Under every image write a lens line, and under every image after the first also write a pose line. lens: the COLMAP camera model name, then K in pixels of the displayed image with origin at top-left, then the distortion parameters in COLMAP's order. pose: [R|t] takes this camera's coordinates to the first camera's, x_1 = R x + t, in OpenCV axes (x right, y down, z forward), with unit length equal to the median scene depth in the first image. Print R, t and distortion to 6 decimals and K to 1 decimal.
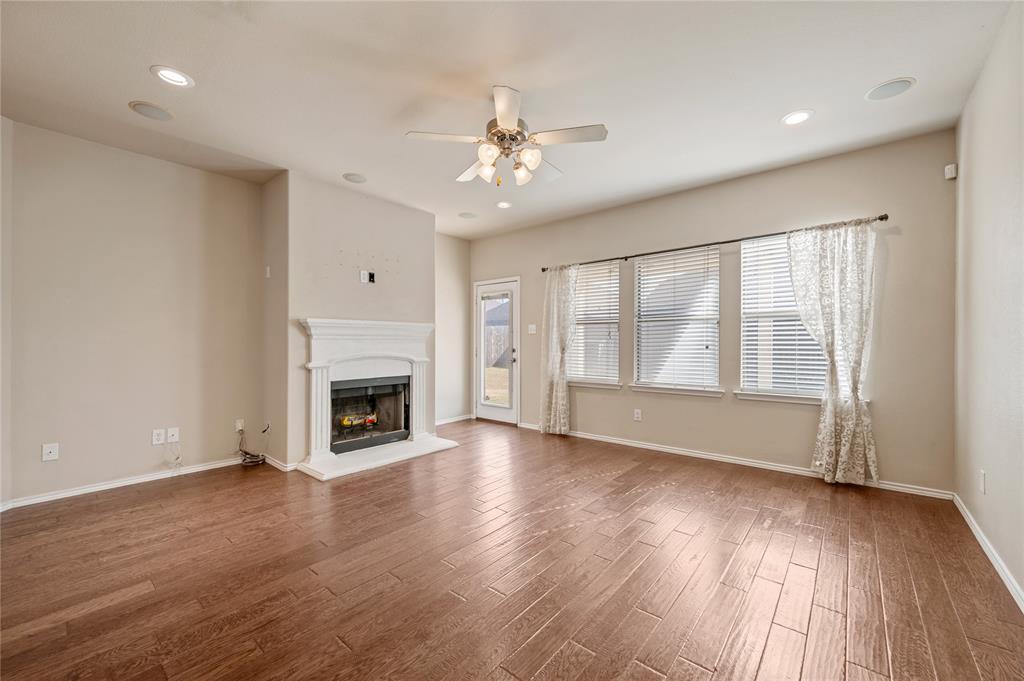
lens RADIAL K [[402.6, 0, 518.1], [0, 402.6, 344.1], [0, 0, 1]] dist [-0.005808, 0.000983]
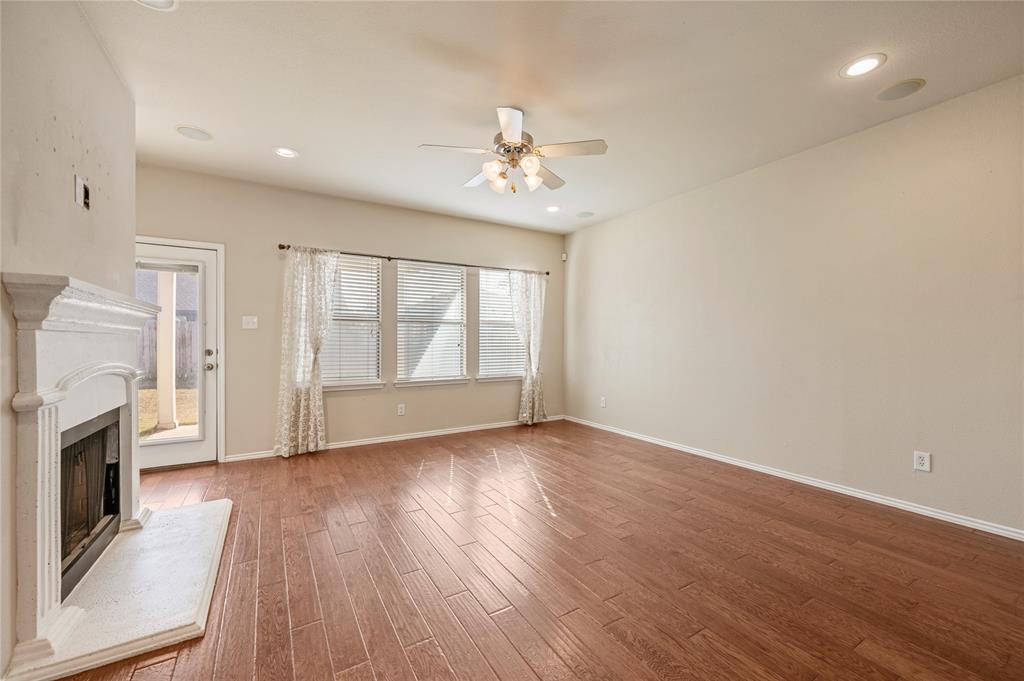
lens RADIAL K [[402.6, 0, 511.7], [0, 402.6, 346.4], [0, 0, 1]] dist [-0.005808, 0.000983]
pose [[0.326004, -0.010322, 0.945312, -0.633861], [0.001296, 0.999944, 0.010471, -0.001006], [-0.945367, -0.002189, 0.325999, 0.397196]]
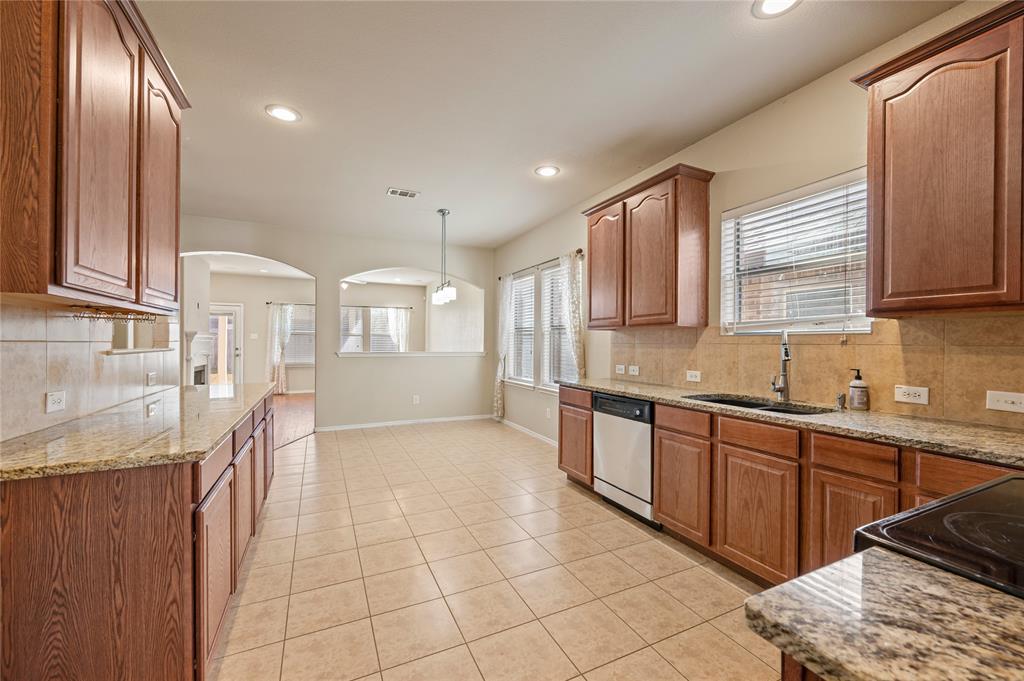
lens RADIAL K [[402.6, 0, 512.0], [0, 402.6, 340.7], [0, 0, 1]] dist [-0.005808, 0.000983]
pose [[0.414678, 0.007033, 0.909941, -1.329746], [-0.001051, 0.999973, -0.007250, -0.009361], [-0.909968, 0.002050, 0.414674, -0.863512]]
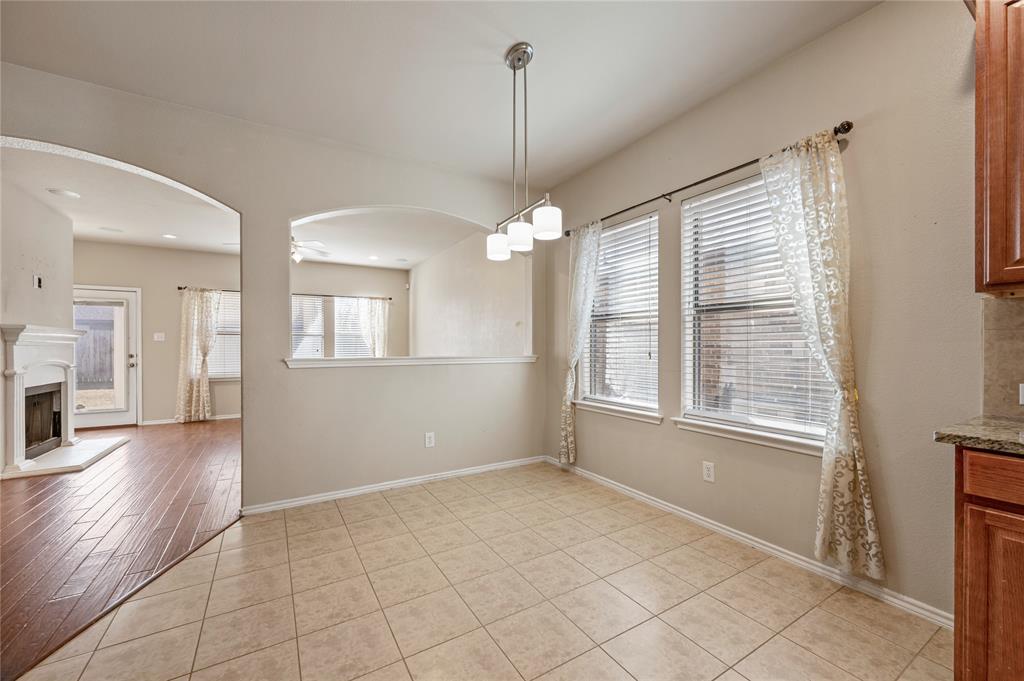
lens RADIAL K [[402.6, 0, 509.6], [0, 402.6, 350.4], [0, 0, 1]] dist [-0.005808, 0.000983]
pose [[0.329186, -0.008764, 0.944225, -0.906458], [0.007903, 0.999947, 0.006526, 0.002164], [-0.944232, 0.005314, 0.329238, -0.402174]]
